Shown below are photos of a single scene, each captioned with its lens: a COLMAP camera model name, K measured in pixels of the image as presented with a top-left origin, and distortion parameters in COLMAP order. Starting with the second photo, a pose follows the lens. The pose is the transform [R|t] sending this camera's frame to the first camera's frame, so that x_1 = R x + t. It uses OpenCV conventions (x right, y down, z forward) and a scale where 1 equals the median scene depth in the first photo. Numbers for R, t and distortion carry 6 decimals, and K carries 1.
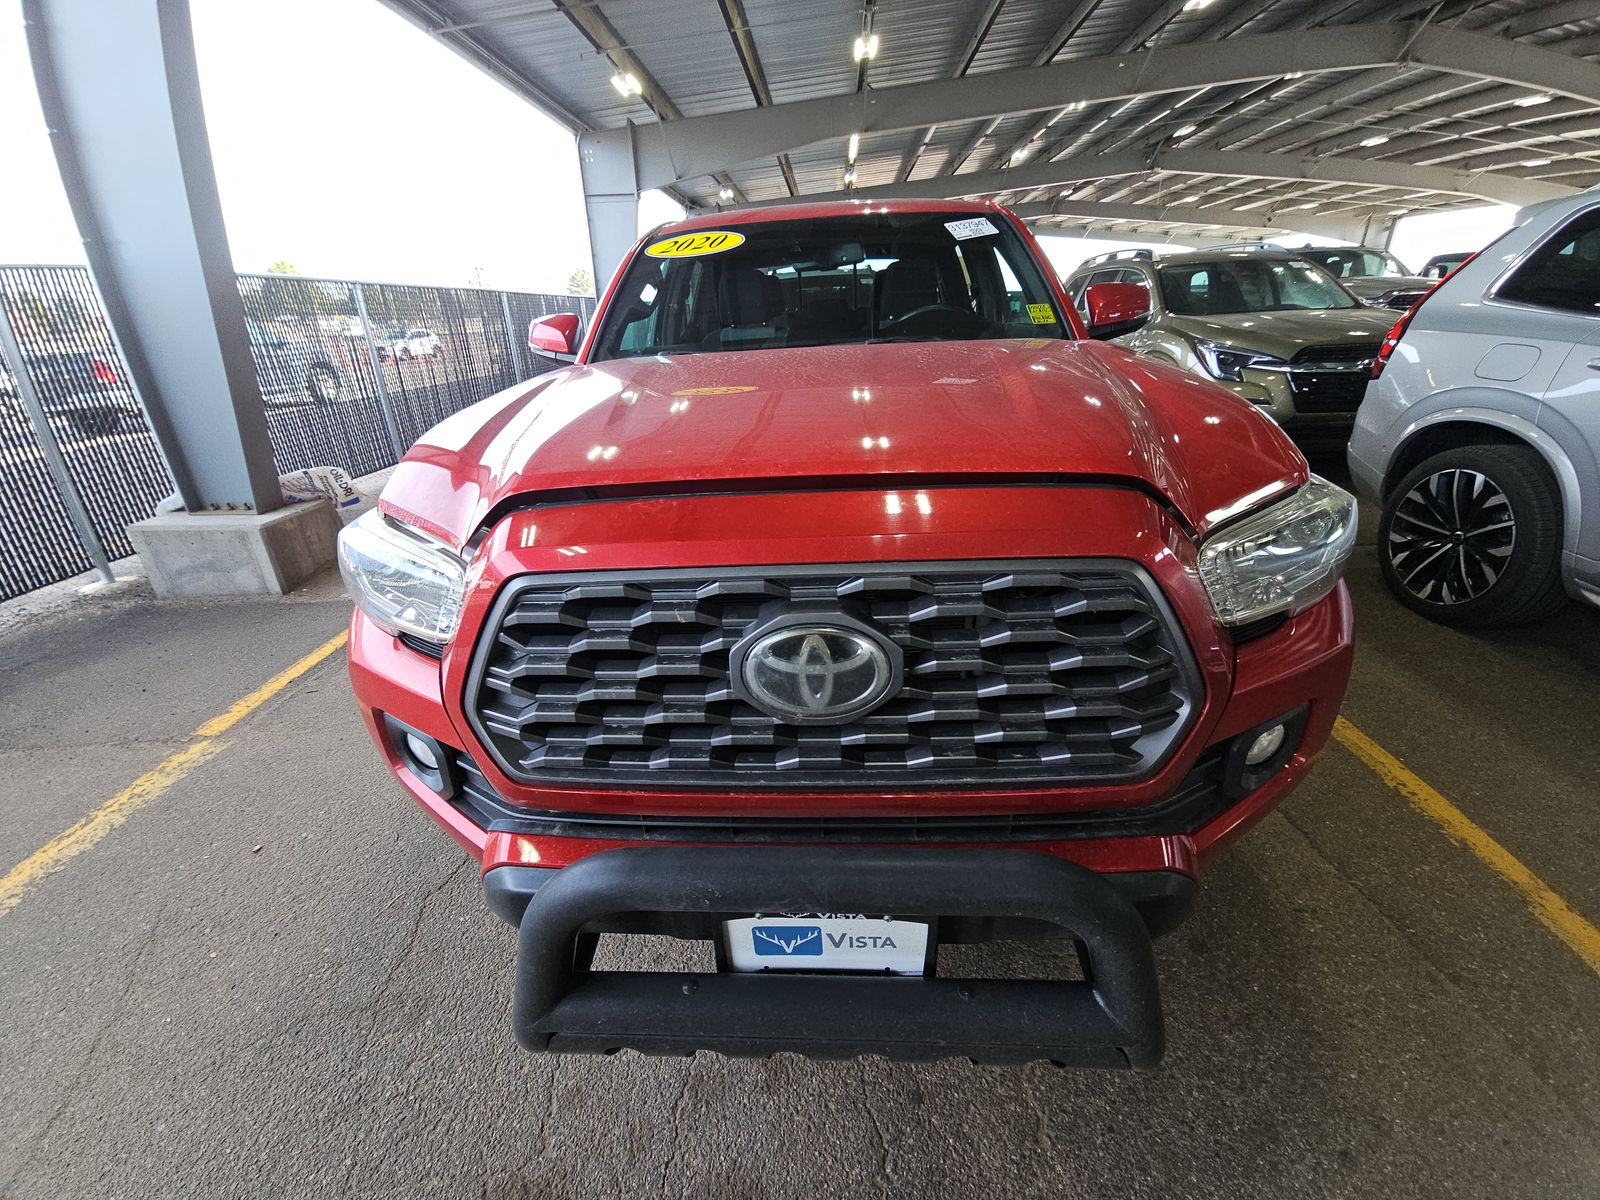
lens RADIAL K [[655.7, 0, 784.1], [0, 655.7, 595.6], [0, 0, 1]] dist [0.030777, -0.024289]
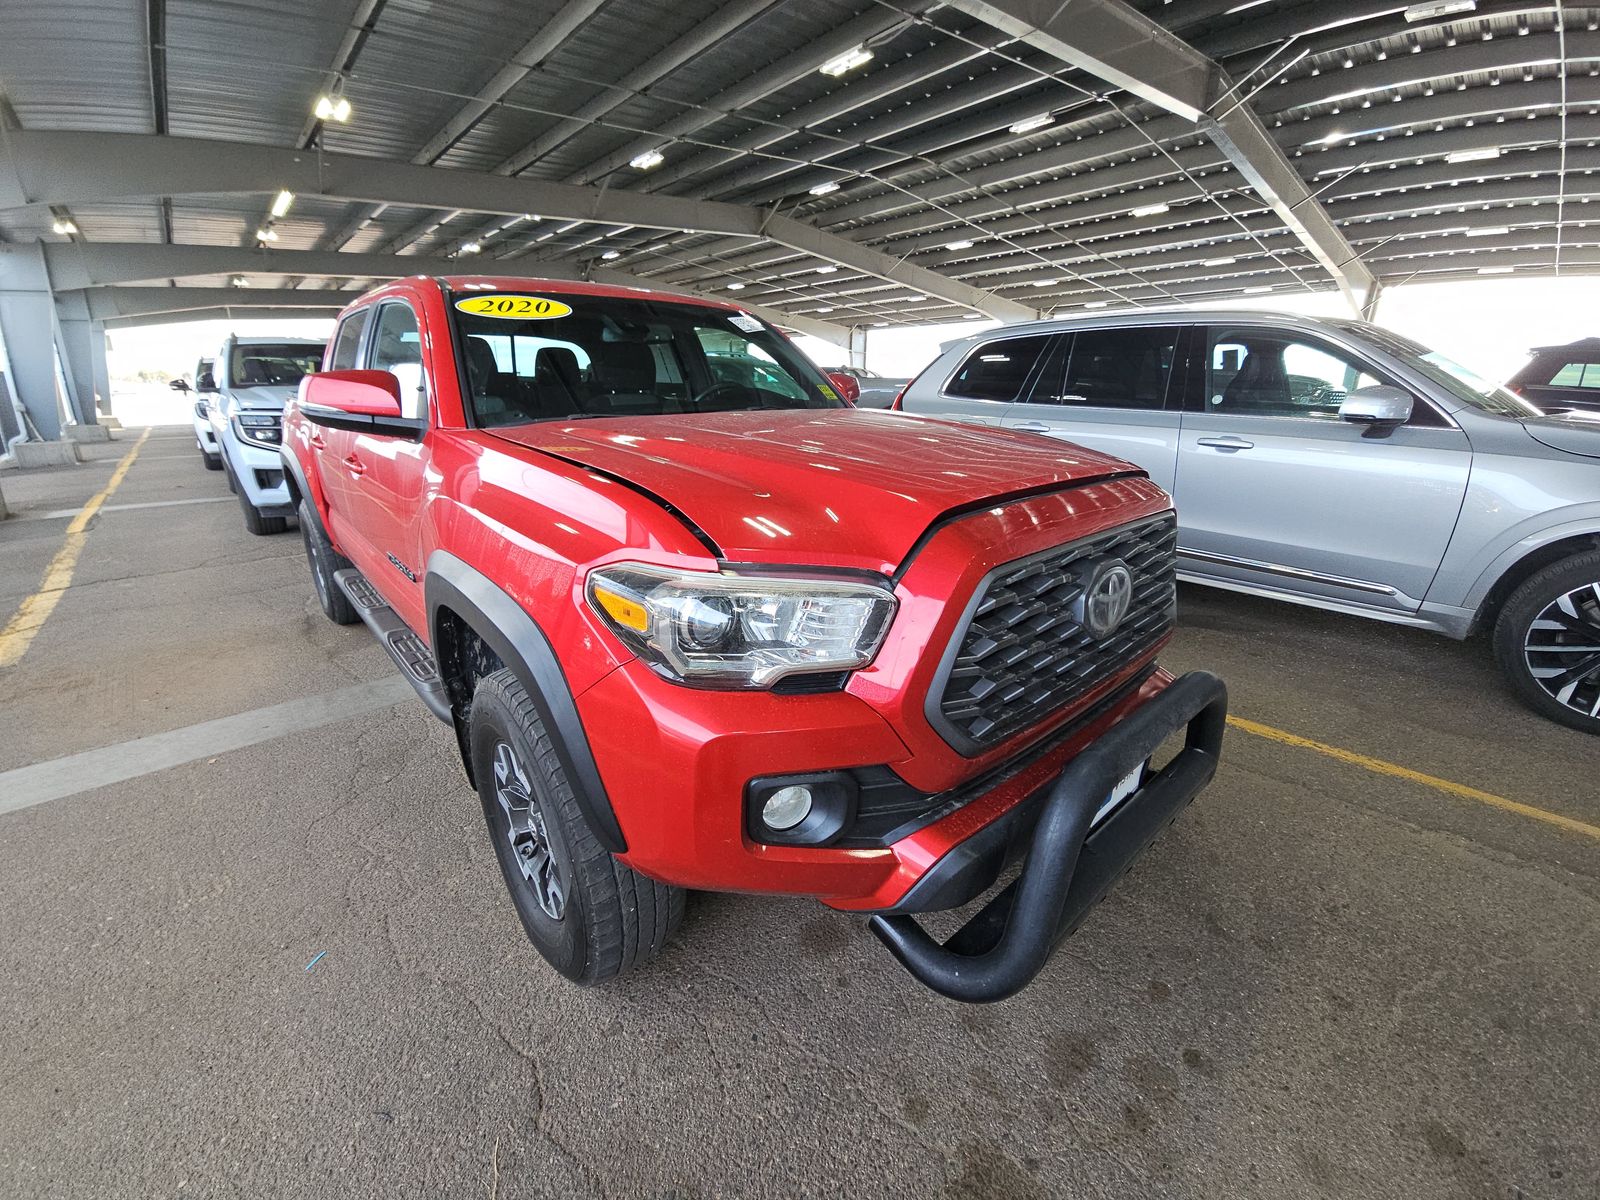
lens RADIAL K [[655.7, 0, 784.1], [0, 655.7, 595.6], [0, 0, 1]] dist [0.030777, -0.024289]
pose [[0.692385, -0.176418, 0.699628, -0.152054], [0.255615, 0.966735, -0.009197, -0.007489], [-0.674732, 0.185203, 0.714448, 0.037501]]
